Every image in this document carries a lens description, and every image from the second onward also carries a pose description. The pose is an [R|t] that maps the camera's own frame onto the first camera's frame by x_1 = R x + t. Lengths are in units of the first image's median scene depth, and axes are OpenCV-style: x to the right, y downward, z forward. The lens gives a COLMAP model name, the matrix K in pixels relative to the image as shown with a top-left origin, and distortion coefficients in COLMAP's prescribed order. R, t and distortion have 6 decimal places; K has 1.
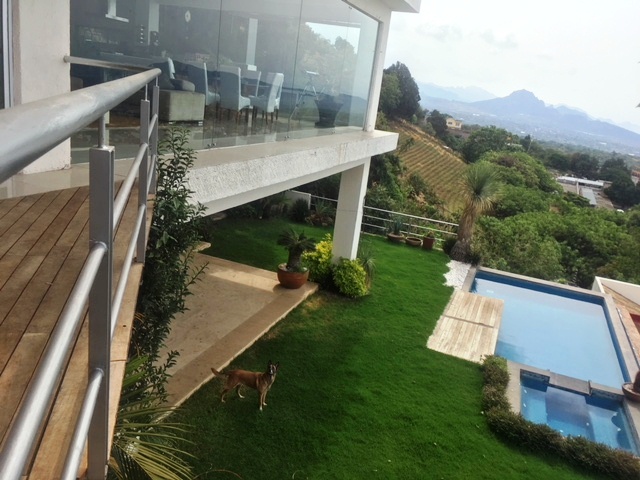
lens RADIAL K [[539.8, 0, 320.0], [0, 539.8, 240.0], [0, 0, 1]] dist [0.044658, -0.071739]
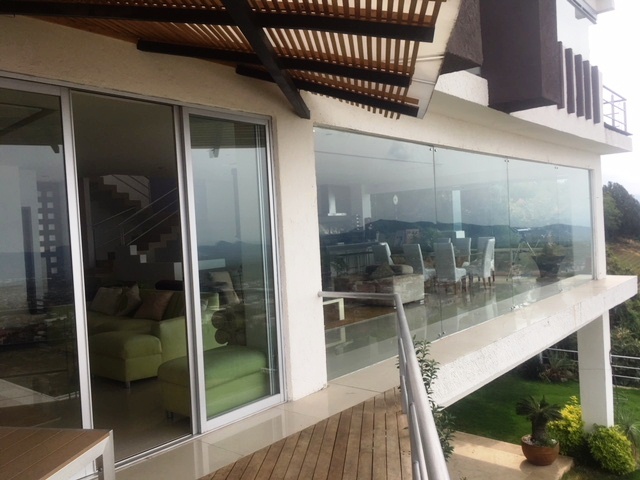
lens RADIAL K [[539.8, 0, 320.0], [0, 539.8, 240.0], [0, 0, 1]] dist [0.044658, -0.071739]
pose [[0.920617, -0.166509, -0.353185, -0.010502], [0.065603, 0.957619, -0.280469, -0.036899], [0.384917, 0.235035, 0.892523, -0.022228]]
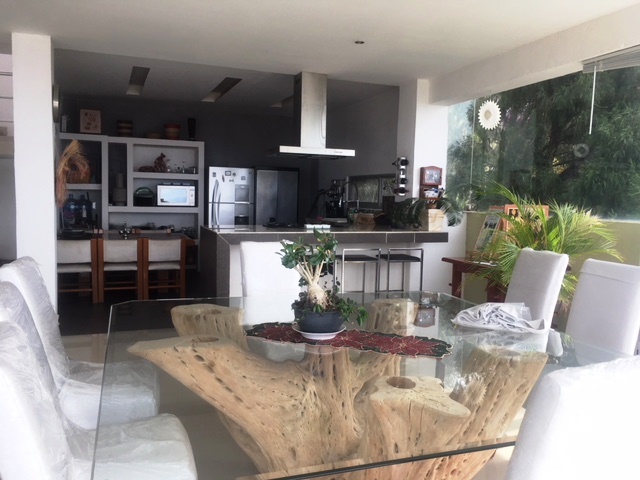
lens RADIAL K [[539.8, 0, 320.0], [0, 539.8, 240.0], [0, 0, 1]] dist [0.044658, -0.071739]
pose [[0.646886, -0.038296, -0.761624, -0.037560], [-0.154012, 0.971597, -0.179665, -0.253882], [0.746872, 0.233522, 0.622615, 0.730317]]
